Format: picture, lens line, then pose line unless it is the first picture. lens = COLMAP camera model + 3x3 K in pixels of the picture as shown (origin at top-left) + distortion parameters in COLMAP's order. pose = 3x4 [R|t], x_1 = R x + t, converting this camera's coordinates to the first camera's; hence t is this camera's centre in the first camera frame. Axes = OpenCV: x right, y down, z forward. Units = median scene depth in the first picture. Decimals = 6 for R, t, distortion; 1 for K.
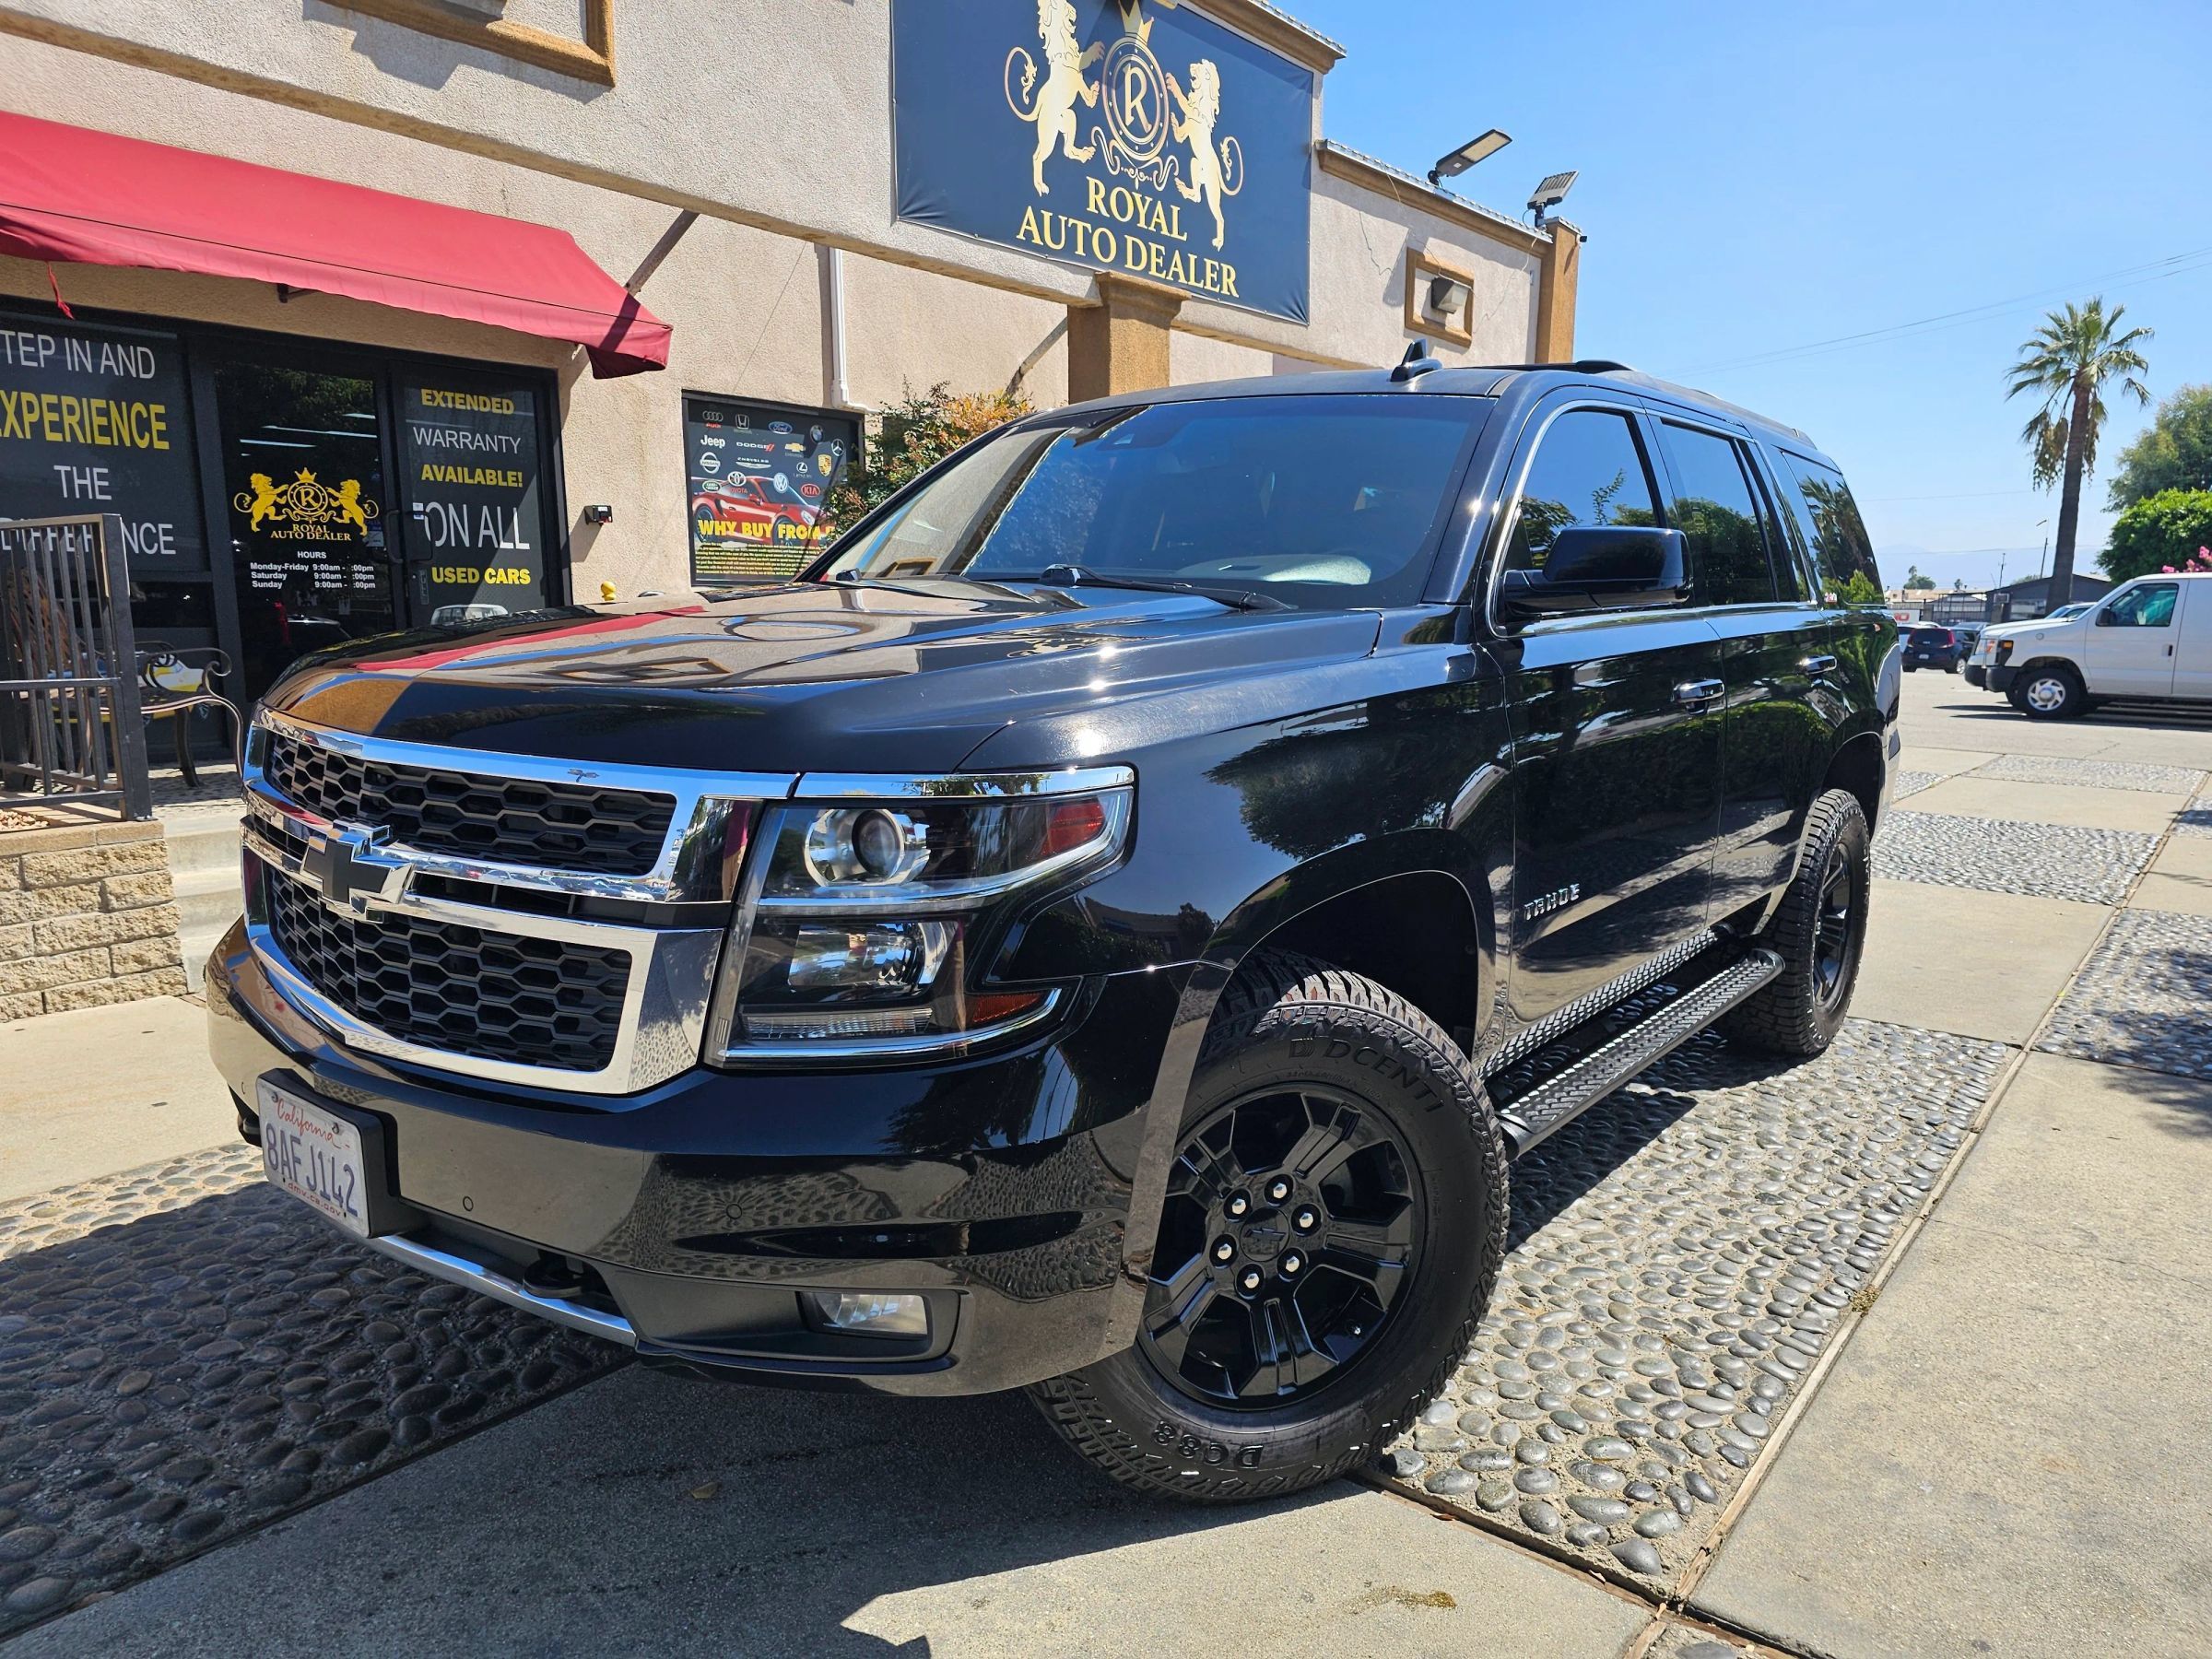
lens RADIAL K [[1429.8, 0, 1097.5], [0, 1429.8, 875.0], [0, 0, 1]] dist [0.031087, -0.004228]
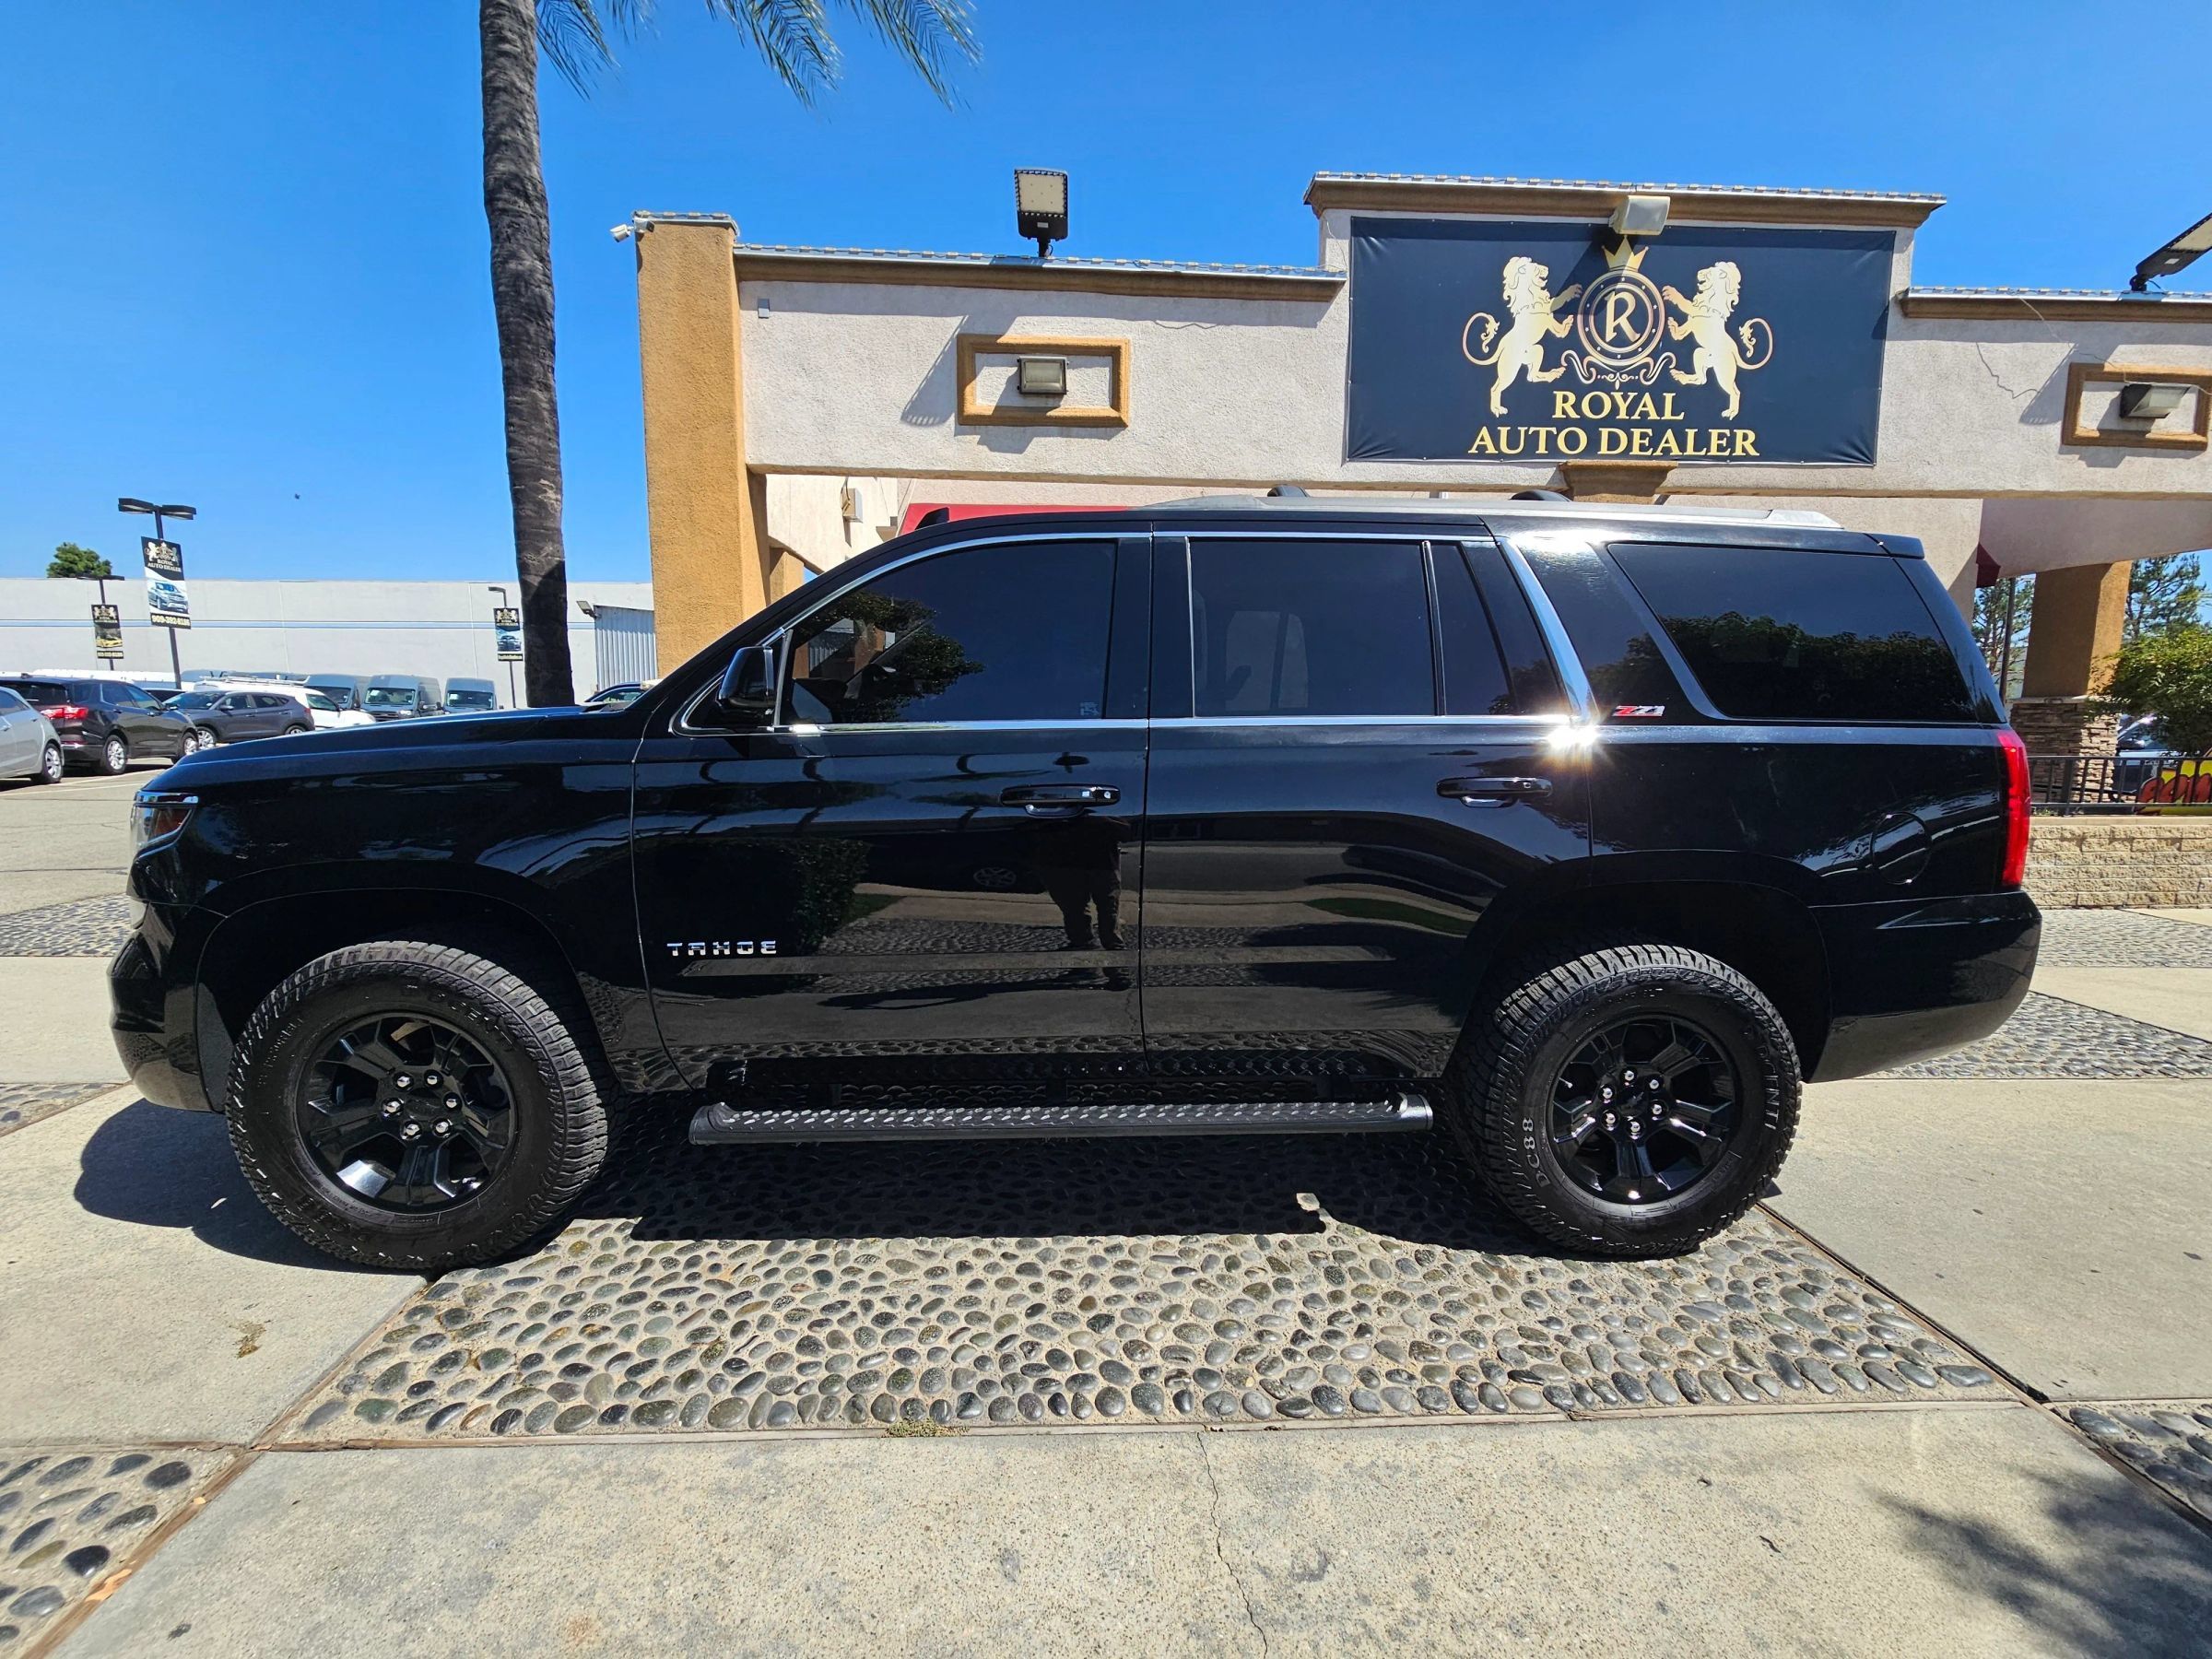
lens RADIAL K [[877.0, 0, 1104.7], [0, 877.0, 856.4], [0, 0, 1]] dist [0.001502, -0.003298]
pose [[0.673534, 0.109056, -0.731067, 0.323778], [-0.142910, 0.989607, 0.015961, -0.032511], [0.725210, 0.093727, 0.682119, 0.212514]]
